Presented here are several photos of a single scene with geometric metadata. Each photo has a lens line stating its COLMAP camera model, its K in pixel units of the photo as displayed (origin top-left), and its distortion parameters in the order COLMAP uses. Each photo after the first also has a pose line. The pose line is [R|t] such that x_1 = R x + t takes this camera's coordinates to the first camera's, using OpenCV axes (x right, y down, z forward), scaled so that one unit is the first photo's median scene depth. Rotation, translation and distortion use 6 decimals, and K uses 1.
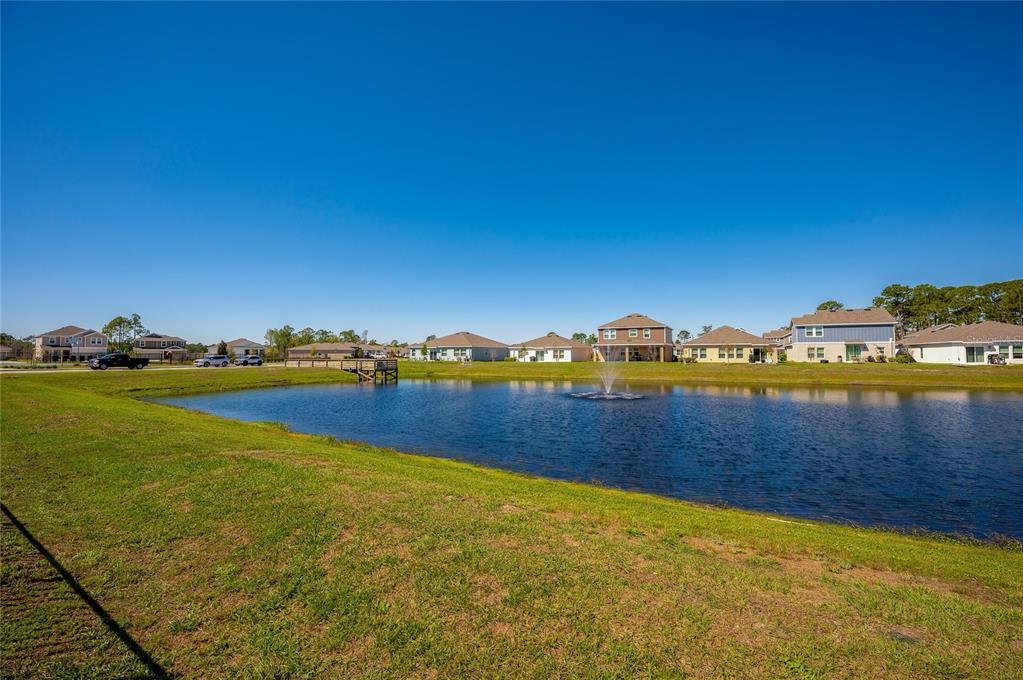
lens RADIAL K [[414.4, 0, 516.1], [0, 414.4, 340.0], [0, 0, 1]] dist [-0.000805, -0.006432]
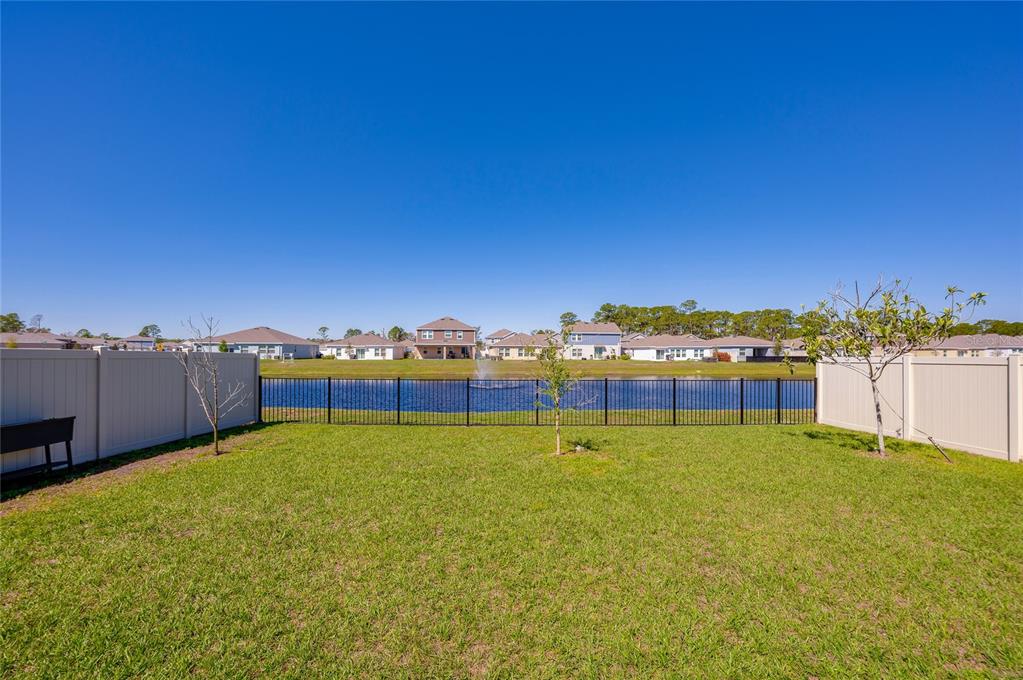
lens RADIAL K [[414.4, 0, 516.1], [0, 414.4, 340.0], [0, 0, 1]] dist [-0.000805, -0.006432]
pose [[0.852607, 0.021989, 0.522089, -0.177701], [-0.025640, 0.999671, -0.000231, -0.005977], [-0.521923, -0.013190, 0.852891, -0.079110]]
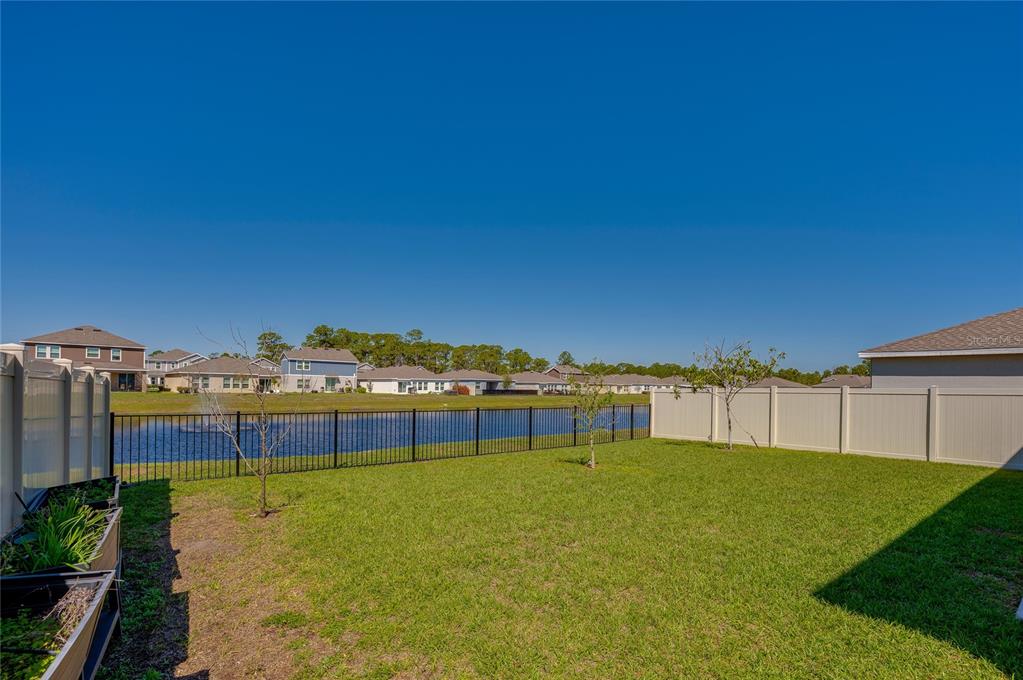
lens RADIAL K [[465.6, 0, 526.9], [0, 465.6, 389.2], [0, 0, 1]] dist [-0.000104, -0.000019]
pose [[0.356838, 0.005327, 0.934151, -0.253932], [-0.050503, 0.998631, 0.013597, -0.003320], [-0.932800, -0.052029, 0.356618, -0.031754]]
